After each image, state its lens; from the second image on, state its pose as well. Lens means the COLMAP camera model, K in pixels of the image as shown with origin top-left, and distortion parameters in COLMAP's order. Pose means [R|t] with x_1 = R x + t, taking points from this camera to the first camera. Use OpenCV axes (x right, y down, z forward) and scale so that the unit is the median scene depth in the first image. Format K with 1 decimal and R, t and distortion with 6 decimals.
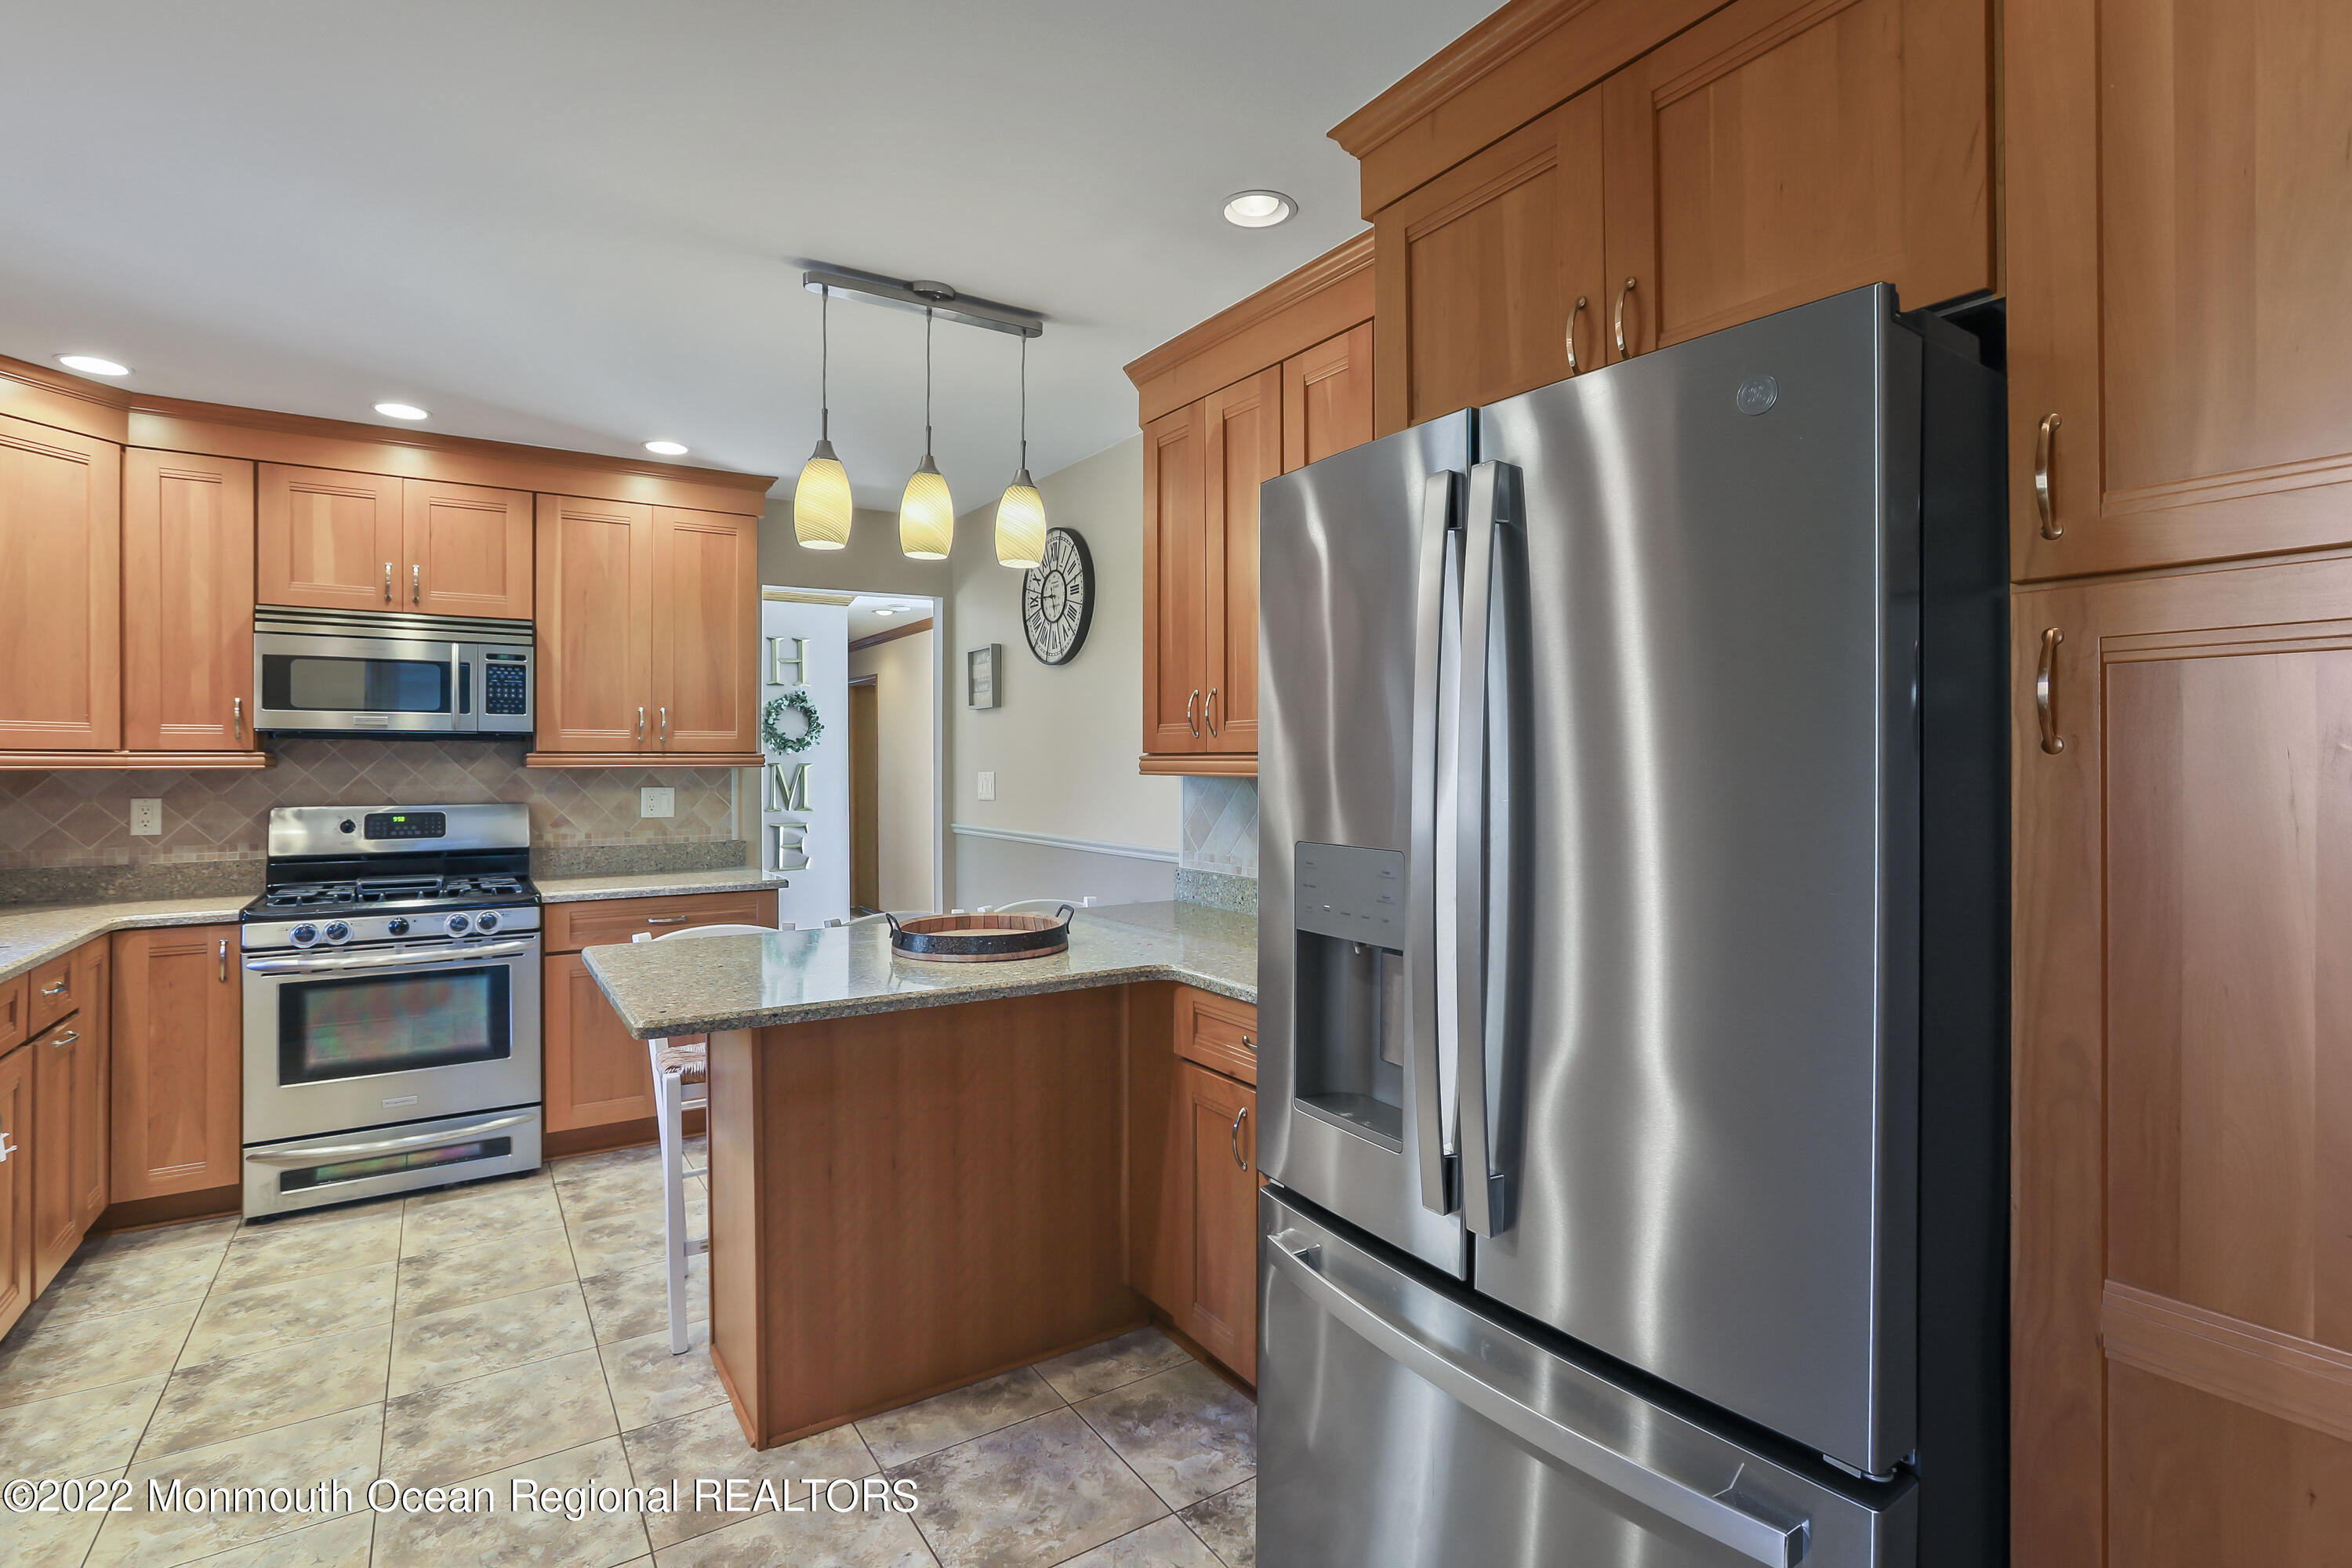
lens RADIAL K [[1115.9, 0, 1174.9], [0, 1115.9, 753.5], [0, 0, 1]] dist [-0.047571, 0.022903]
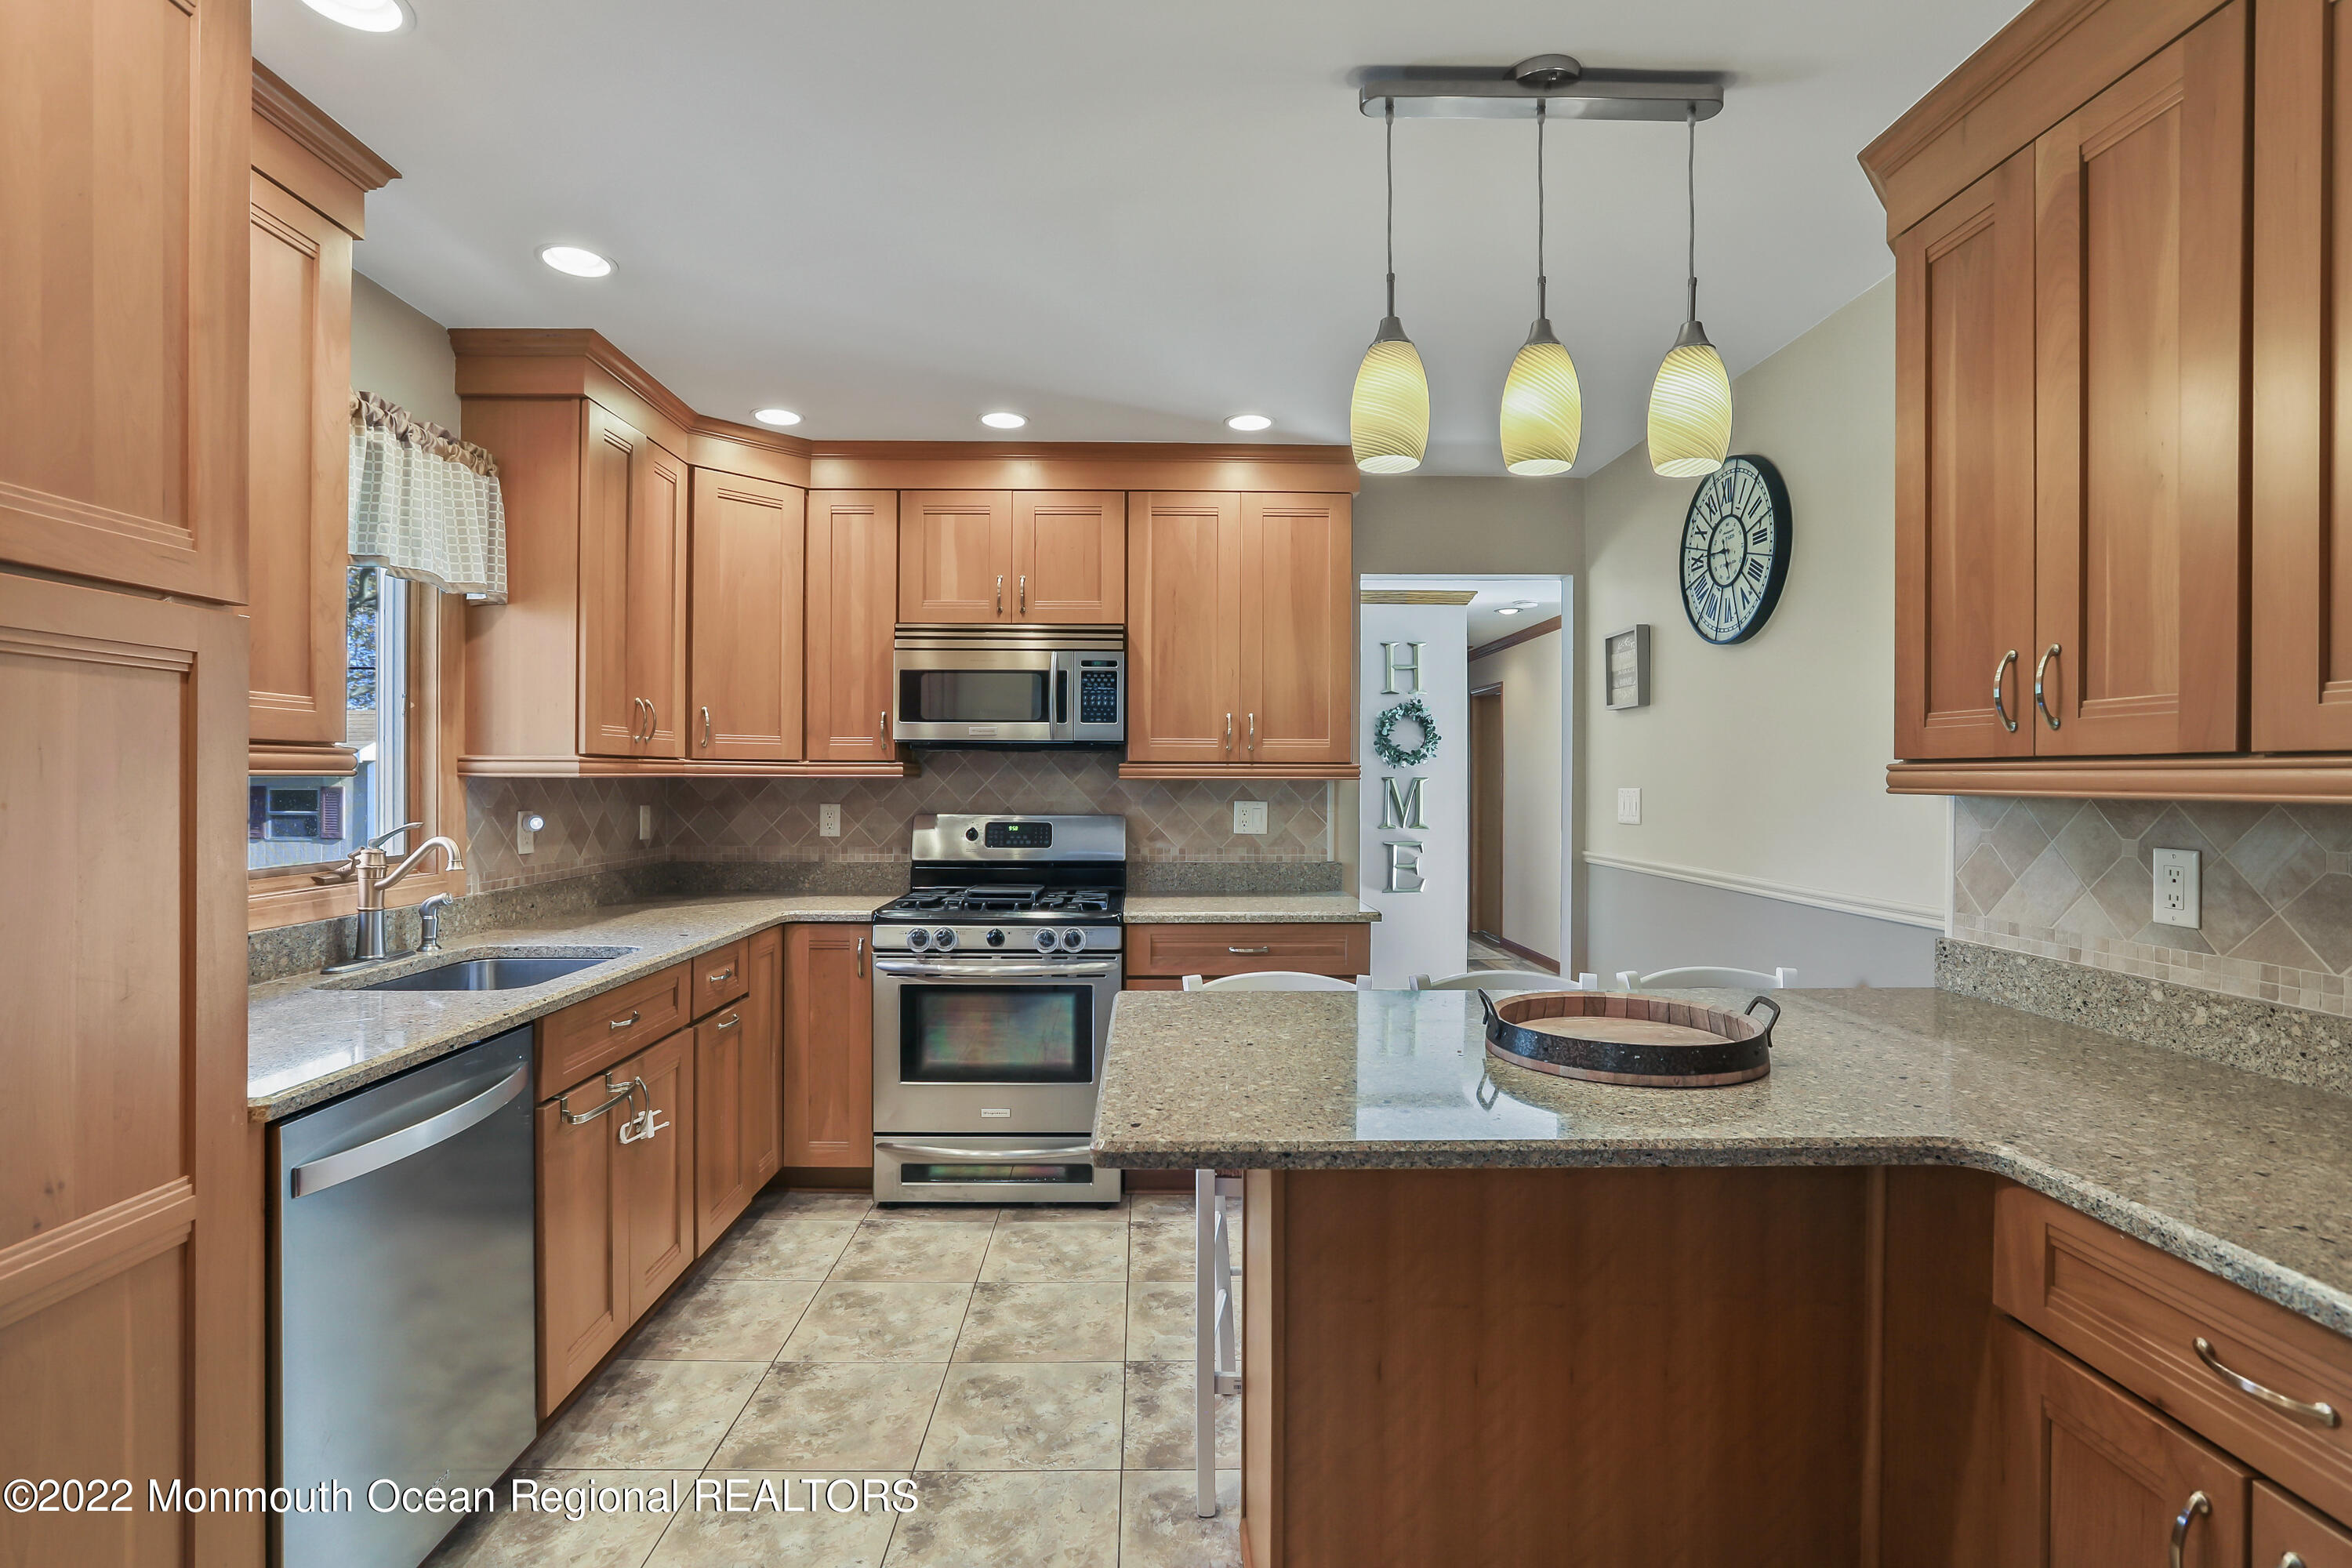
lens RADIAL K [[1099.3, 0, 1174.1], [0, 1099.3, 785.4], [0, 0, 1]] dist [-0.046619, 0.025001]
pose [[0.847247, 0.008803, -0.531126, -0.045035], [-0.001473, 0.999898, 0.014223, 0.006018], [0.531197, -0.011268, 0.847174, 0.245942]]
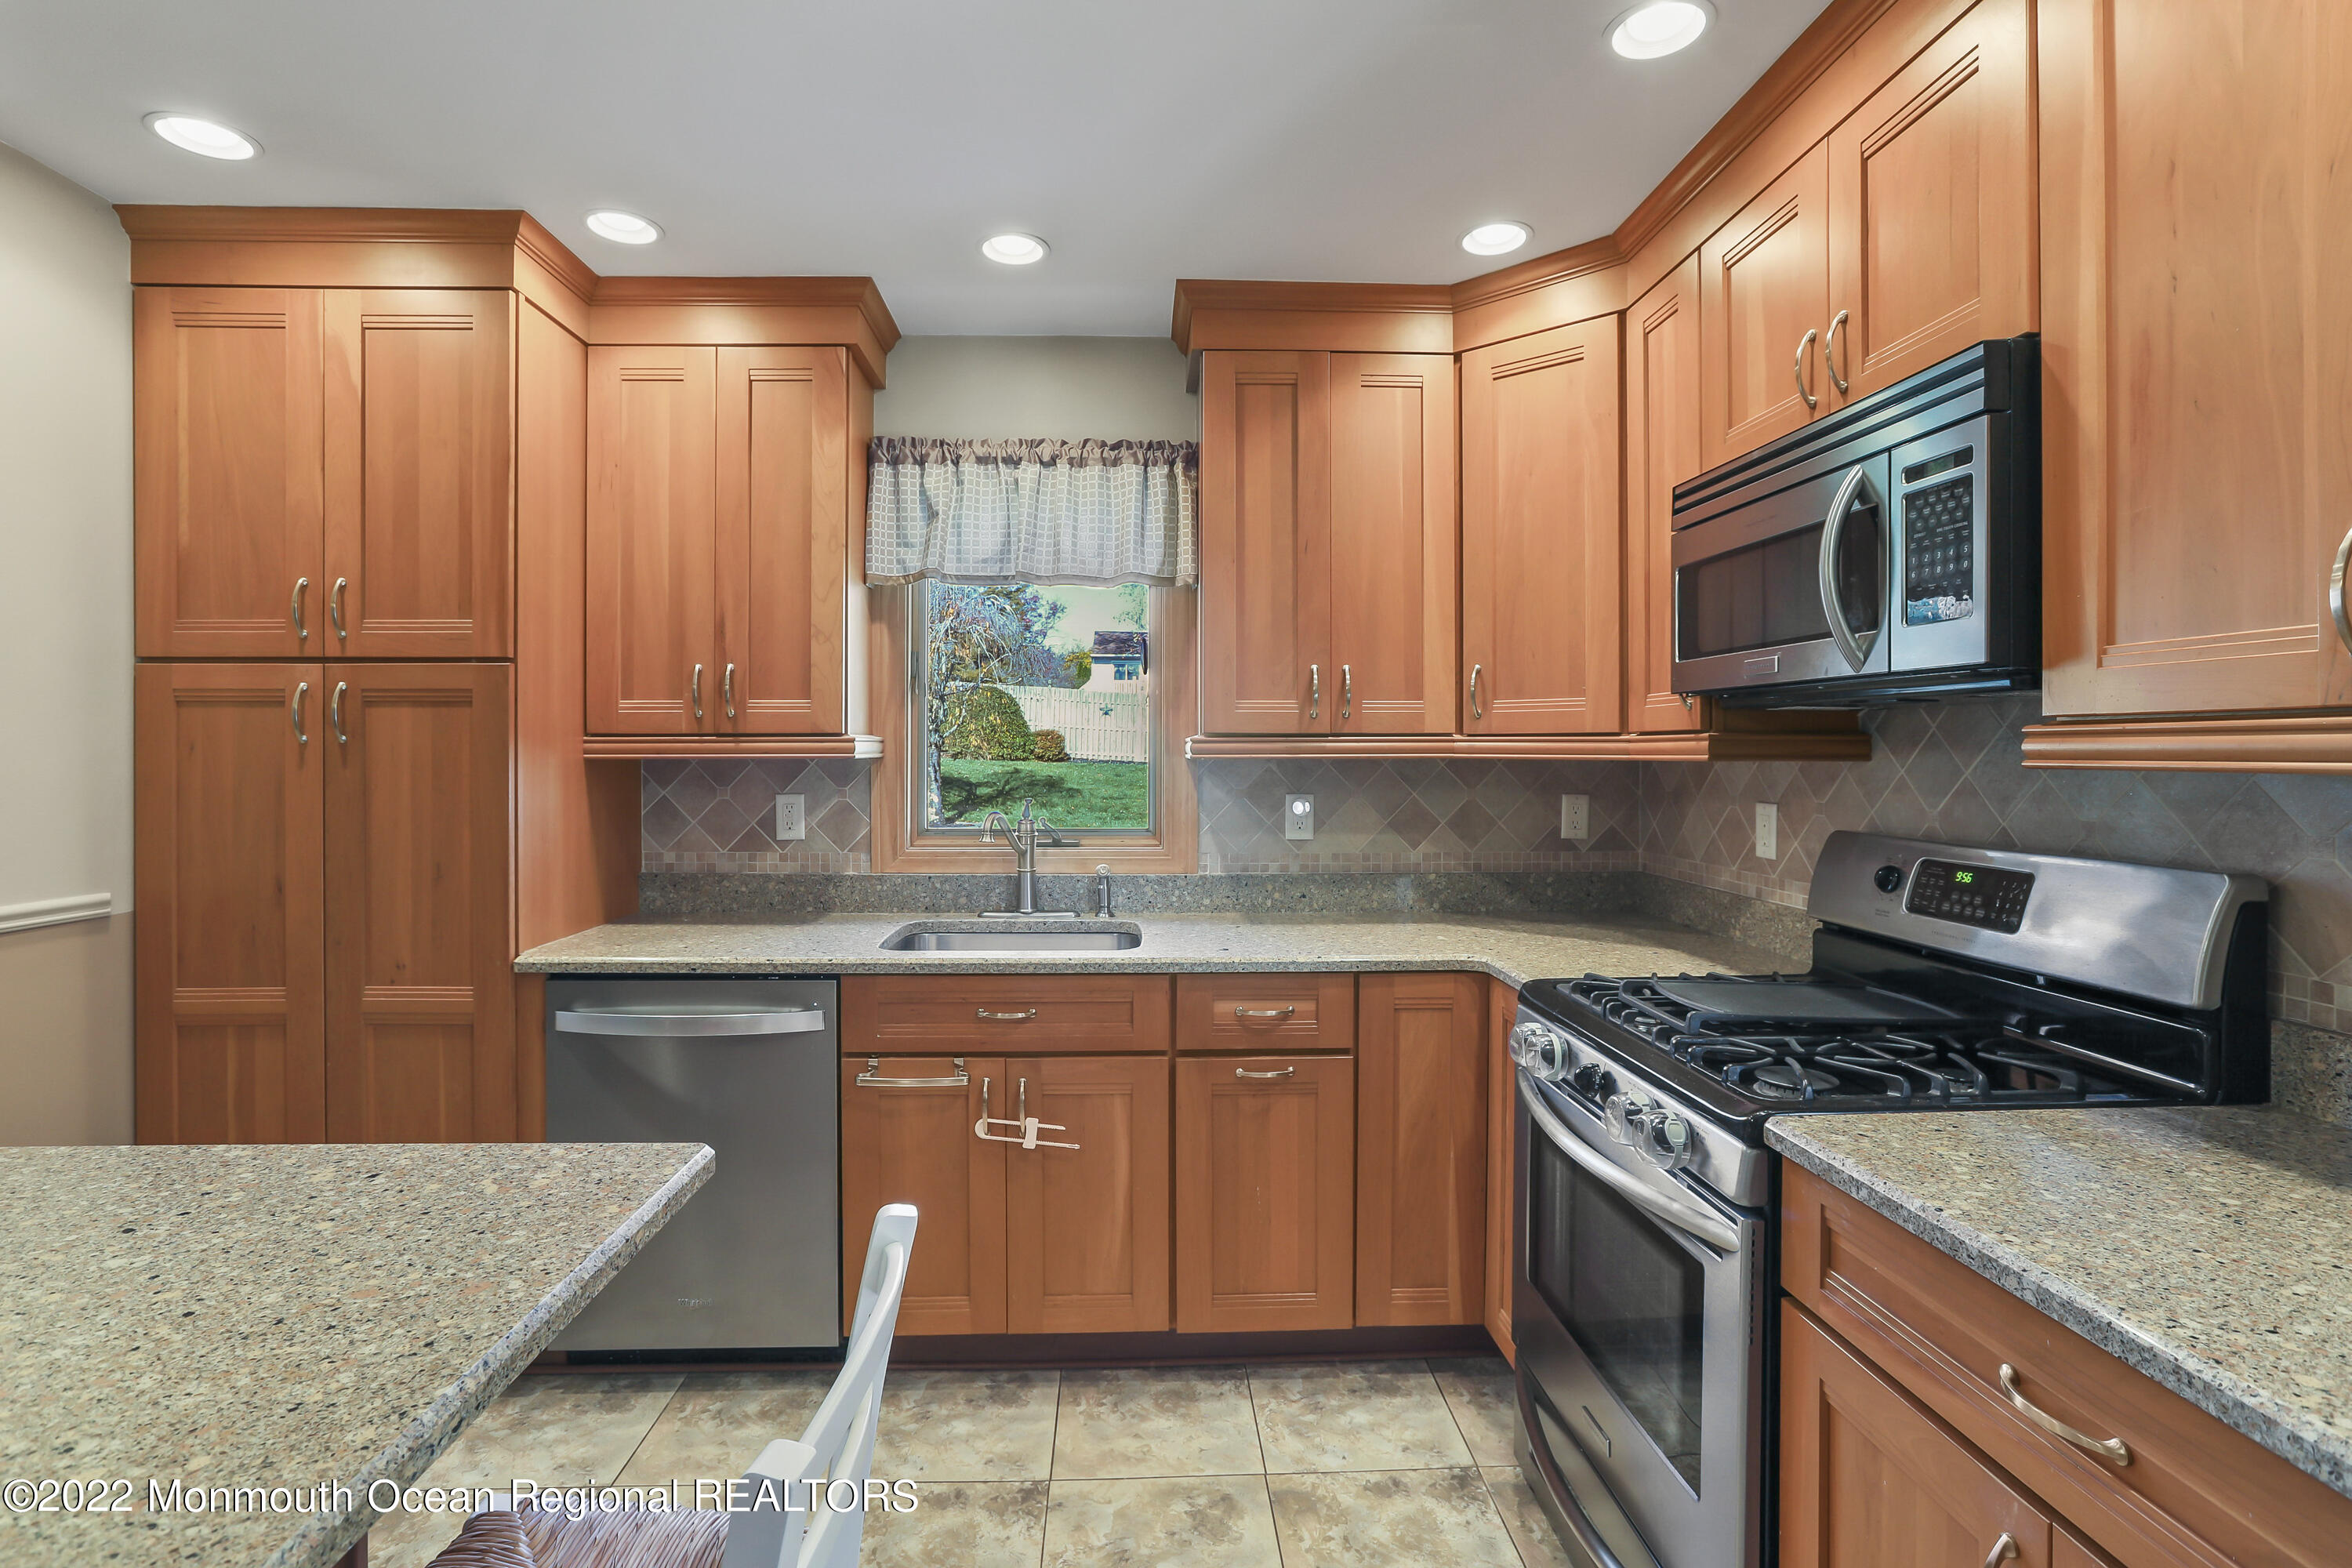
lens RADIAL K [[1115.9, 0, 1174.9], [0, 1115.9, 753.5], [0, 0, 1]] dist [-0.047571, 0.022903]
pose [[-0.519224, 0.004985, -0.854624, -0.183657], [0.007867, 0.999968, 0.001053, 0.007275], [0.854602, -0.006177, -0.519247, 1.098025]]
